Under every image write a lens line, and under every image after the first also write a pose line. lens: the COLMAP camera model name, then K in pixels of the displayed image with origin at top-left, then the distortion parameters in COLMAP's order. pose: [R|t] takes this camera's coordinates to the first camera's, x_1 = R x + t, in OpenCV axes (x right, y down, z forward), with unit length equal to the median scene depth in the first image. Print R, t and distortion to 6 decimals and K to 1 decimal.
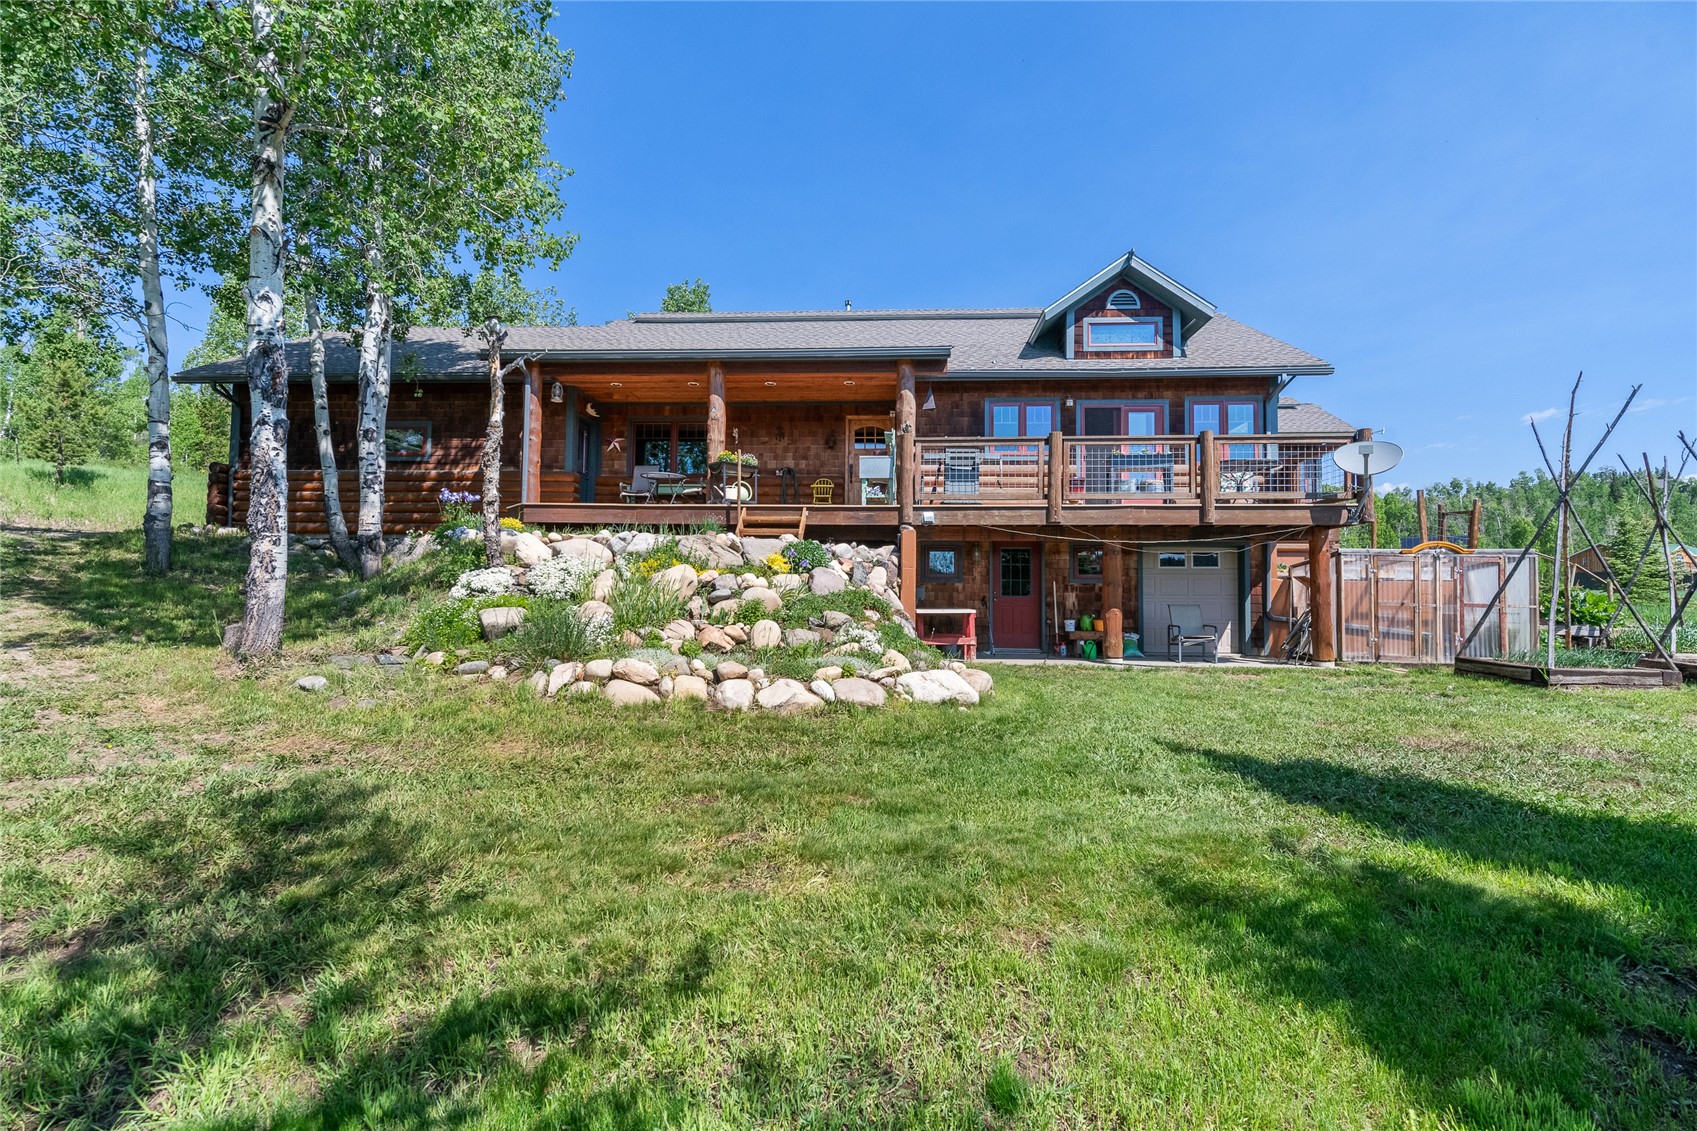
lens RADIAL K [[752.6, 0, 848.7], [0, 752.6, 573.2], [0, 0, 1]] dist [0.020136, -0.011336]
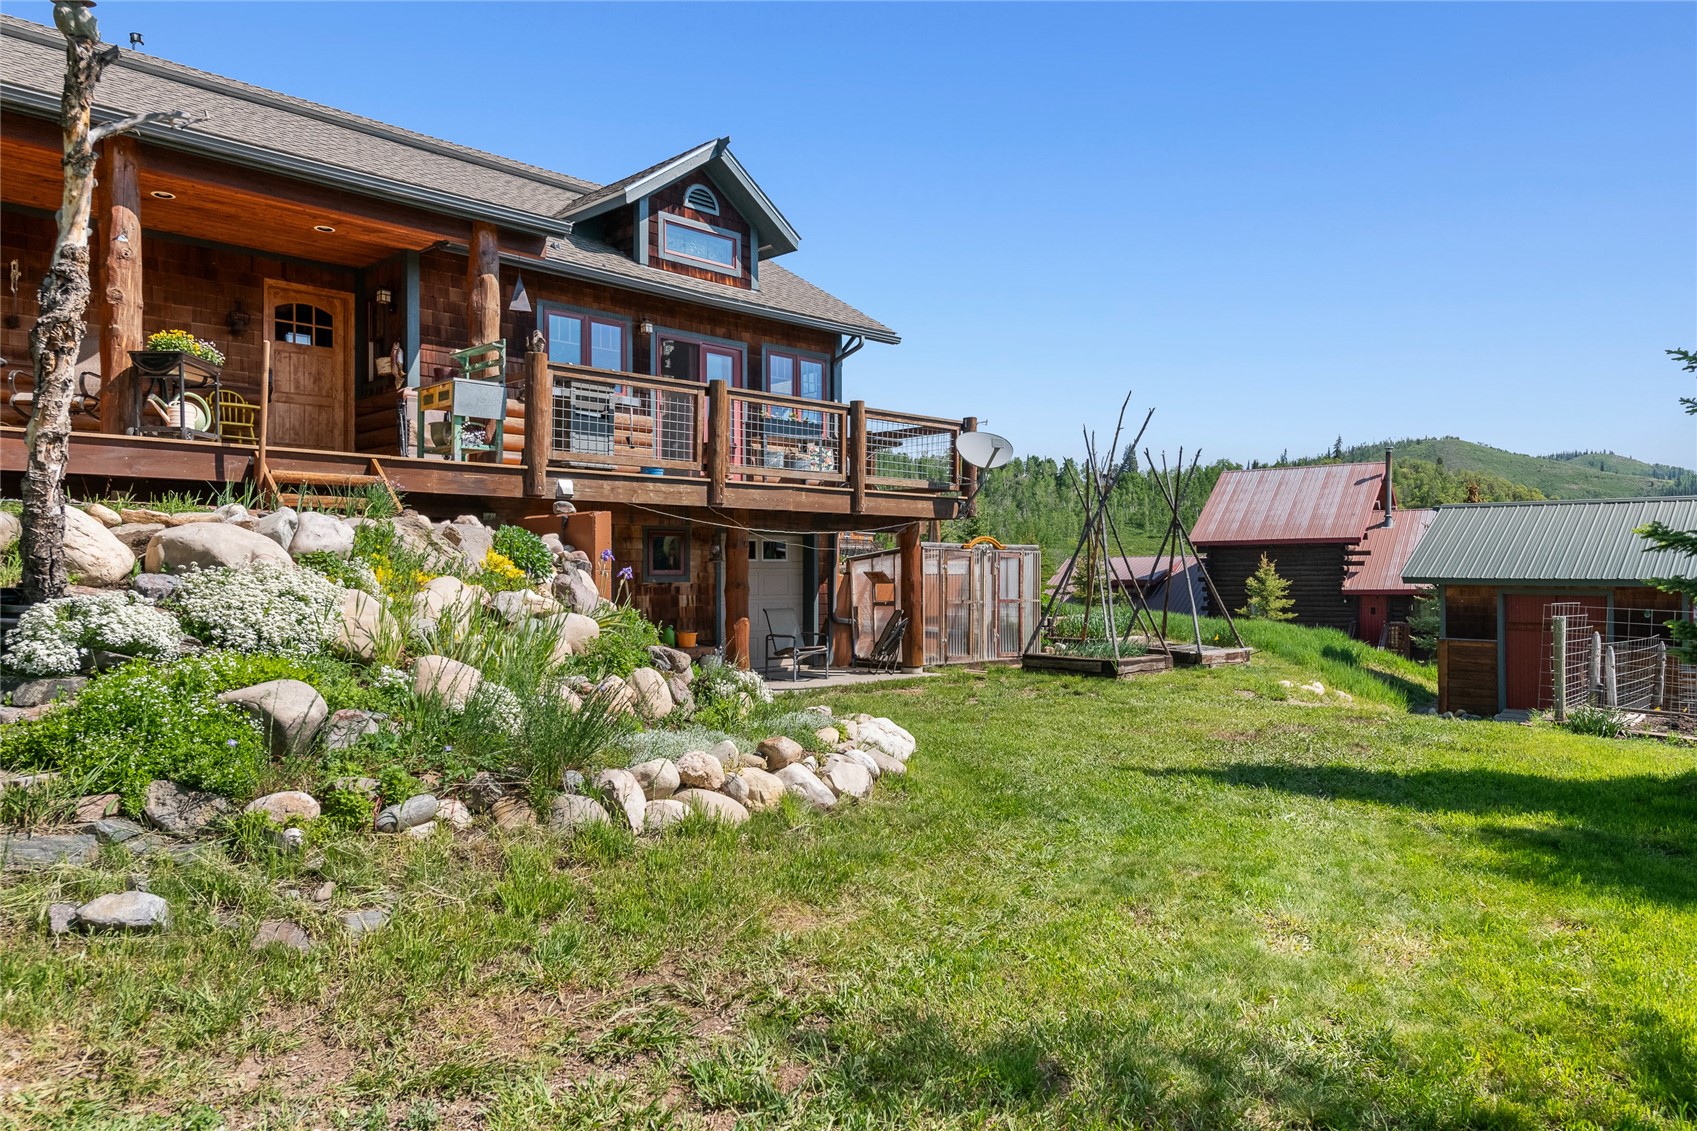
lens RADIAL K [[1165.0, 0, 852.3], [0, 1165.0, 558.9], [0, 0, 1]] dist [0.027132, -0.003986]
pose [[0.649391, 0.000259, 0.760455, -0.439864], [-0.012349, 0.999872, 0.010205, -0.024083], [-0.760355, -0.016018, 0.649310, 0.147990]]
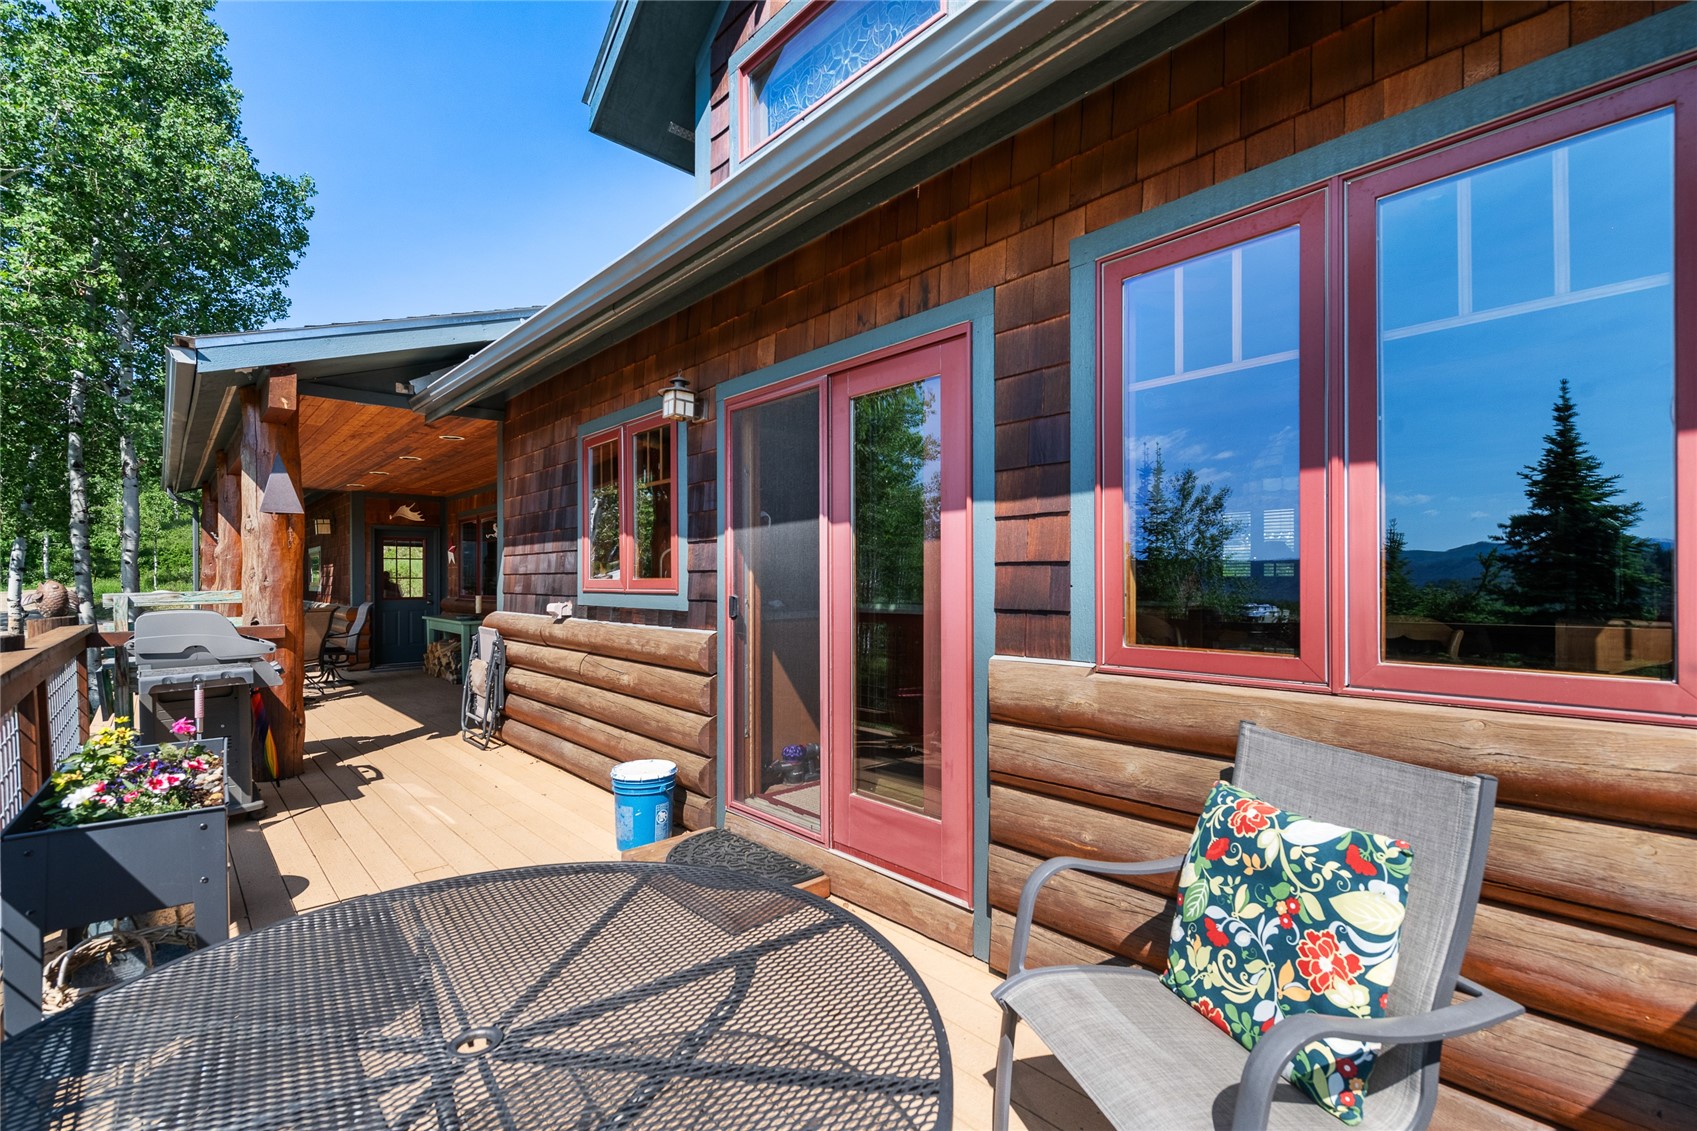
lens RADIAL K [[752.6, 0, 848.7], [0, 752.6, 573.2], [0, 0, 1]] dist [0.020136, -0.011336]
pose [[0.720457, -0.020910, -0.693185, 0.552783], [0.040629, 0.999101, 0.012089, -0.176005], [0.692309, -0.036873, 0.720659, 0.895528]]
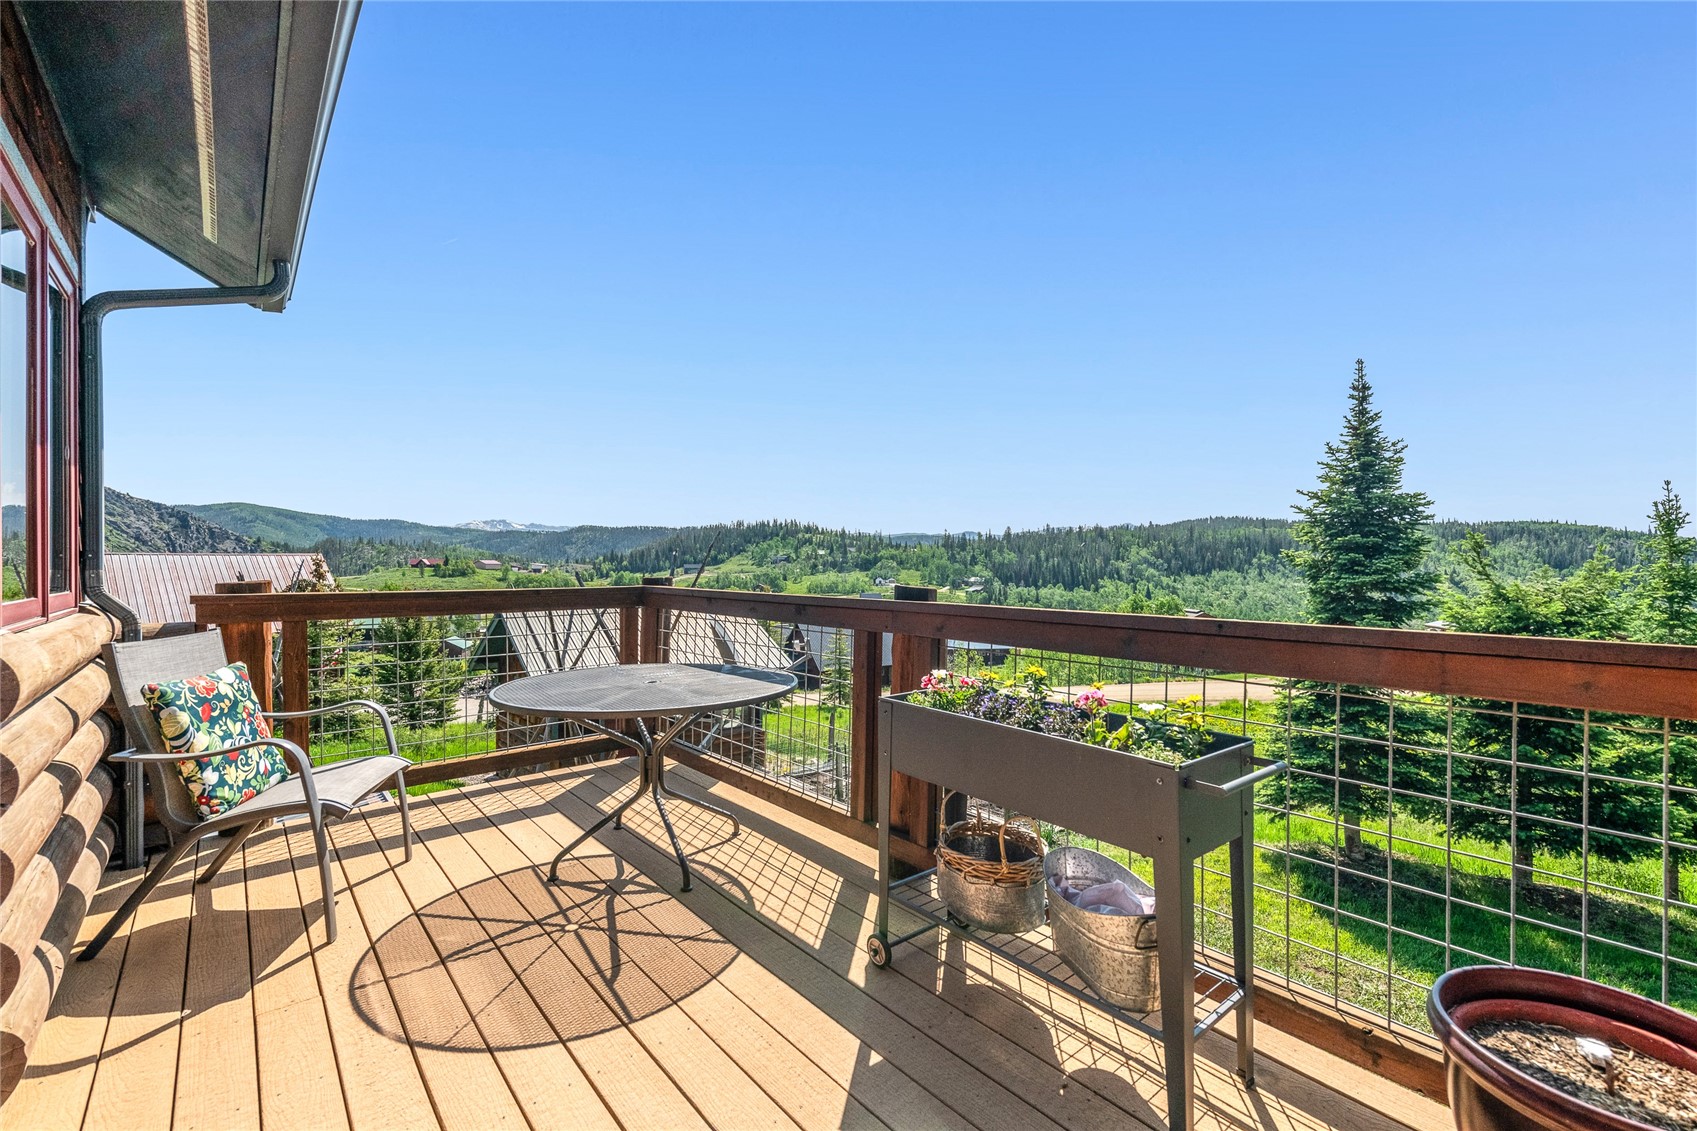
lens RADIAL K [[724.2, 0, 854.8], [0, 724.2, 566.5], [0, 0, 1]] dist [0.009394, -0.000052]
pose [[-0.700753, -0.013516, 0.713276, 0.269600], [-0.036615, 0.999184, -0.017039, -0.166063], [-0.712464, -0.038056, -0.700676, 1.037464]]
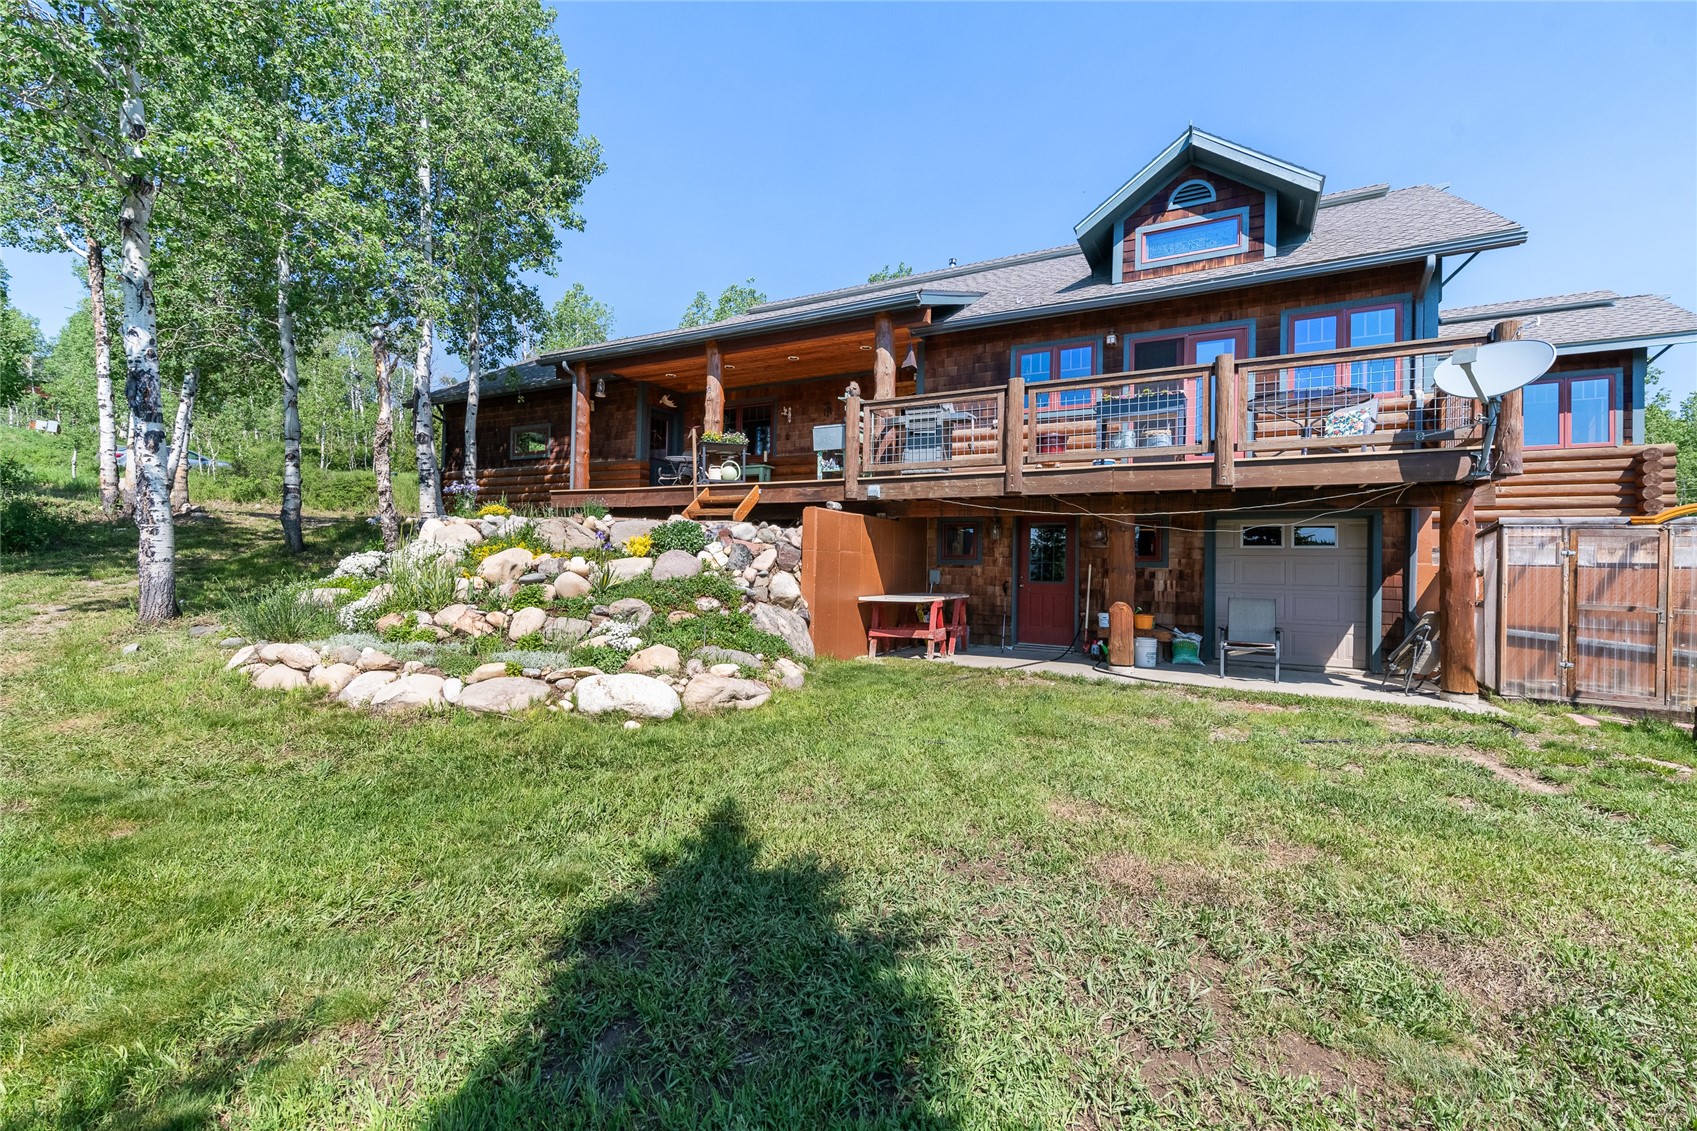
lens RADIAL K [[706.6, 0, 848.5], [0, 706.6, 565.5], [0, 0, 1]] dist [0.009897, -0.000488]
pose [[0.906459, 0.010386, -0.422166, 0.380472], [0.000364, 0.999678, 0.025375, -0.007833], [0.422293, -0.023155, 0.906163, 0.214953]]
